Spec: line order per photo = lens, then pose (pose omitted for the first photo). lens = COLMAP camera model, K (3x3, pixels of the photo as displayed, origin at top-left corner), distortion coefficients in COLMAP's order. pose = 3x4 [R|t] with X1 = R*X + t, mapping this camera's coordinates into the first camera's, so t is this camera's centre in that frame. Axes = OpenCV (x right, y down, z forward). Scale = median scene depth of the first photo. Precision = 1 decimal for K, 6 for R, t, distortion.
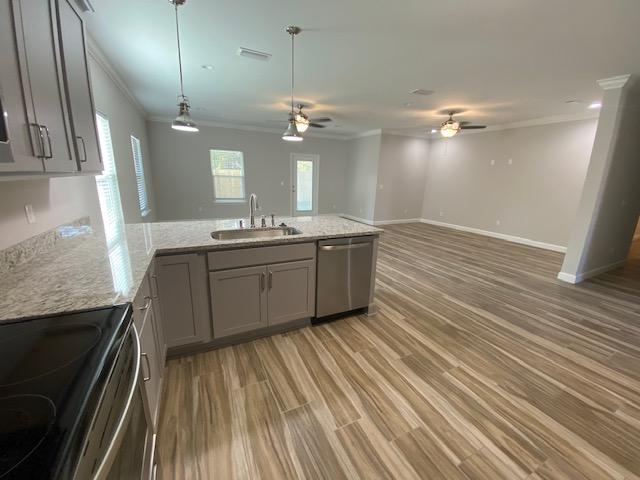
lens RADIAL K [[258.4, 0, 319.7], [0, 258.4, 245.4], [0, 0, 1]] dist [0.010909, -0.015142]
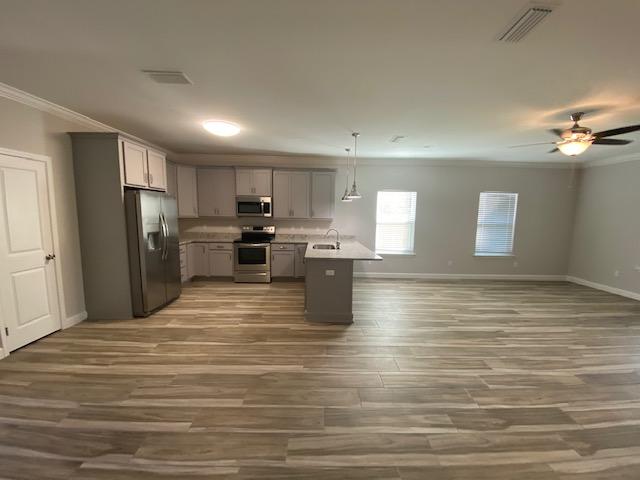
lens RADIAL K [[258.4, 0, 322.4], [0, 258.4, 242.2], [0, 0, 1]] dist [0.010909, -0.015142]
pose [[-0.415869, 0.069489, -0.906766, 1.246210], [-0.263814, 0.944984, 0.193411, -0.365064], [0.870319, 0.319651, -0.374657, 1.332662]]
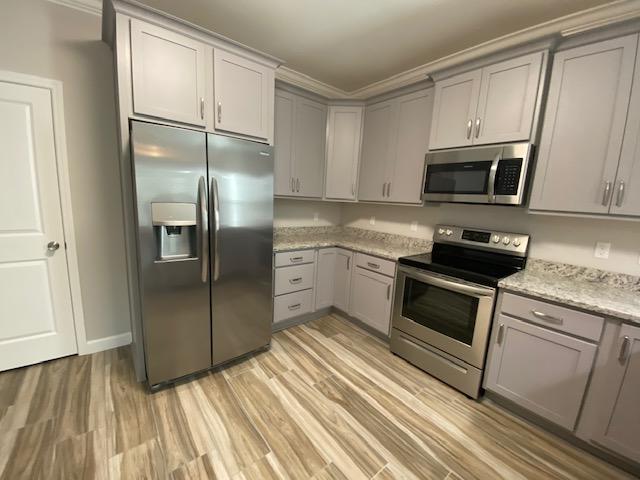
lens RADIAL K [[258.4, 0, 321.1], [0, 258.4, 239.8], [0, 0, 1]] dist [0.010909, -0.015142]
pose [[-0.970032, -0.039413, -0.239760, 0.275794], [-0.135588, 0.906637, 0.399530, -0.185478], [0.201628, 0.420066, -0.884811, 0.719115]]
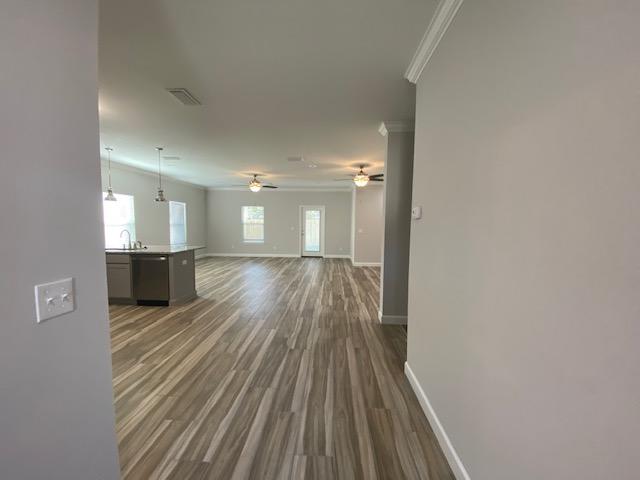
lens RADIAL K [[258.4, 0, 322.7], [0, 258.4, 240.8], [0, 0, 1]] dist [0.010909, -0.015142]
pose [[0.884572, 0.013489, -0.466209, 1.569878], [-0.105880, 0.979292, -0.172557, 0.046367], [0.454227, 0.202001, 0.867683, -0.013090]]
